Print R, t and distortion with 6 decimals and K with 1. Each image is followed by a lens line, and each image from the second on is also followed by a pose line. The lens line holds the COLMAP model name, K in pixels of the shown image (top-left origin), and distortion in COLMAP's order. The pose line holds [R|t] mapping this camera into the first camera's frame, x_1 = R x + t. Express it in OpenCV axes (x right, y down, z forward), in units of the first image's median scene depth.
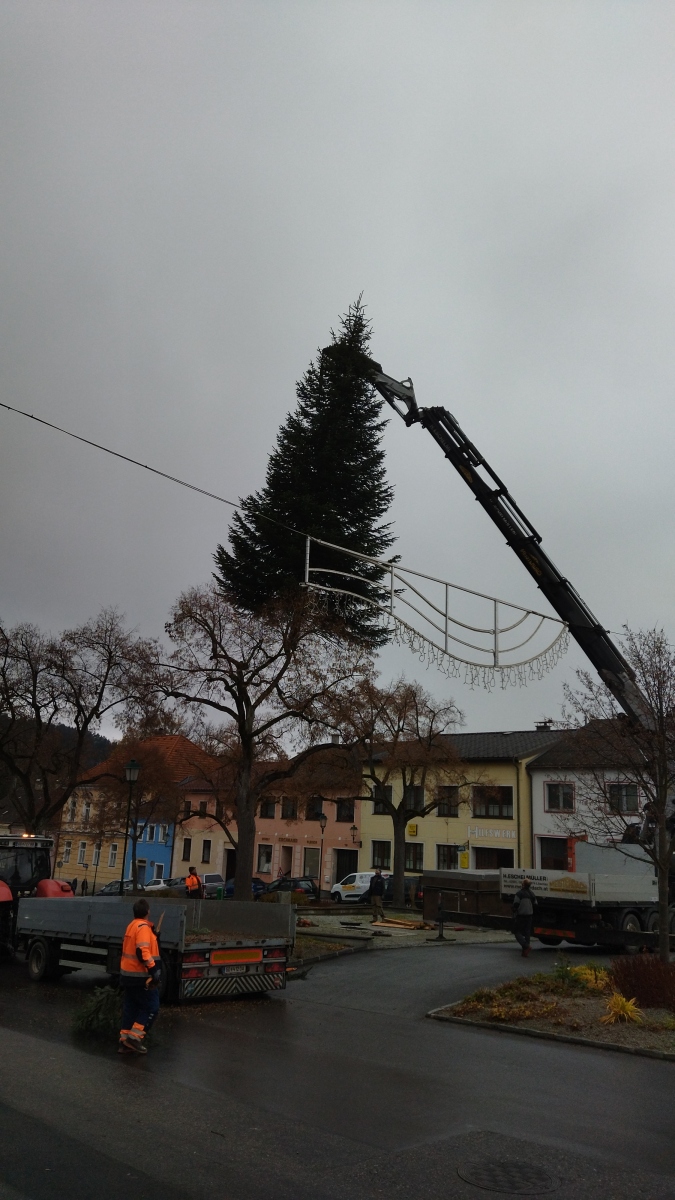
lens RADIAL K [[908.4, 0, 341.9], [0, 908.4, 599.2], [0, 0, 1]] dist [0.119824, -0.172459]
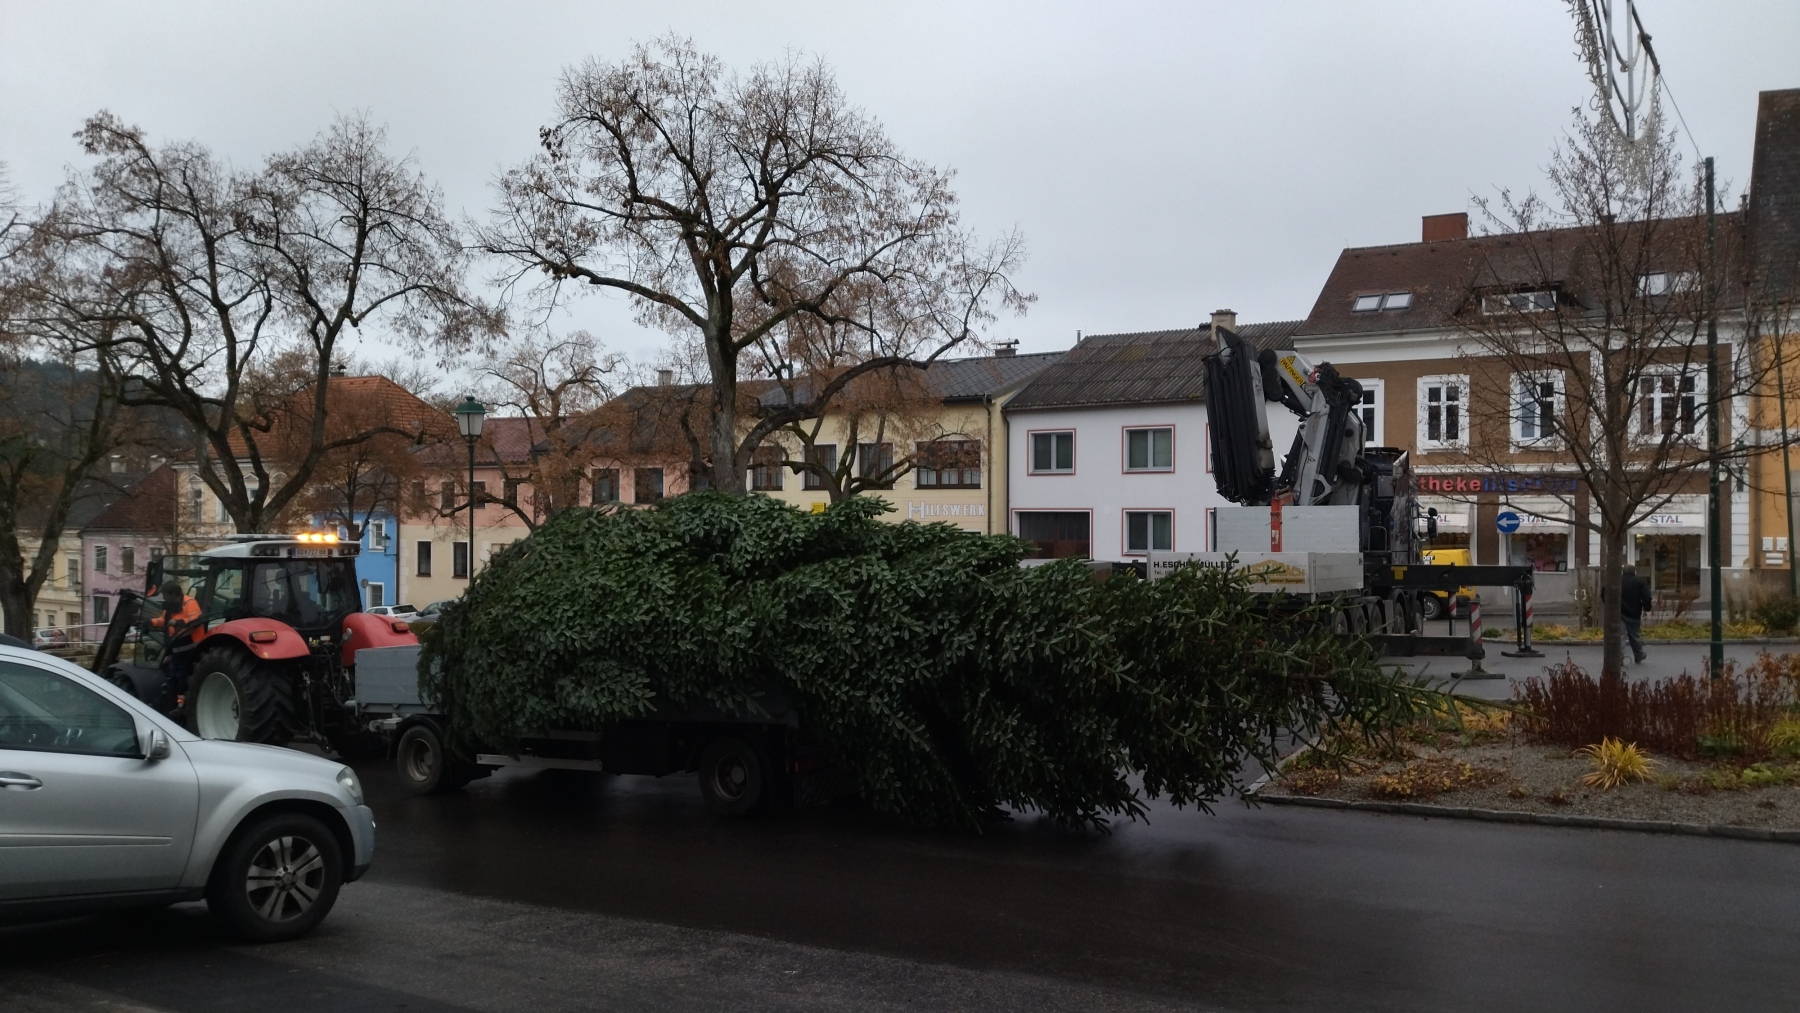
lens RADIAL K [[1362.6, 0, 923.1], [0, 1362.6, 510.4], [0, 0, 1]] dist [0.119824, -0.172459]
pose [[0.970871, -0.041513, 0.235978, -0.138727], [-0.016517, 0.970939, 0.238757, 0.035436], [-0.239032, -0.235700, 0.941971, 0.132019]]
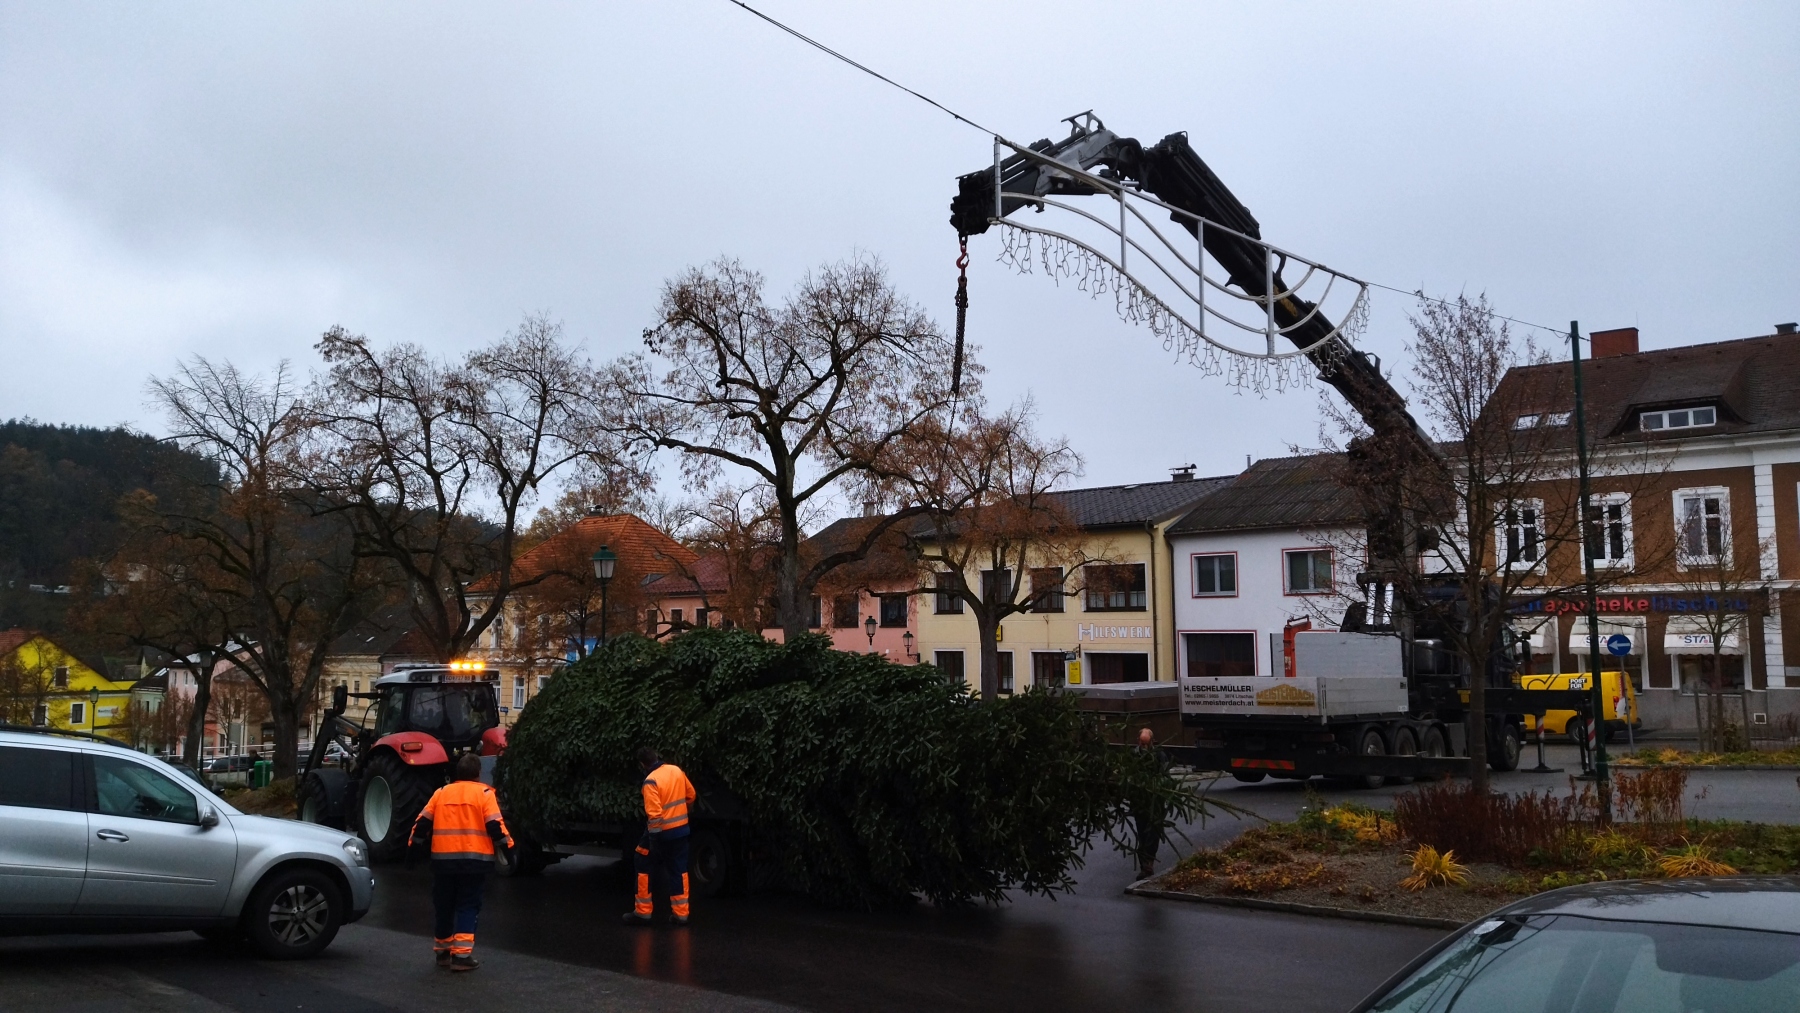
lens RADIAL K [[1362.6, 0, 916.6], [0, 1362.6, 505.5], [0, 0, 1]] dist [0.119824, -0.172459]
pose [[0.997867, -0.045373, 0.046923, -0.043707], [0.037962, 0.988218, 0.148272, 0.009915], [-0.053097, -0.146175, 0.987833, 0.030638]]
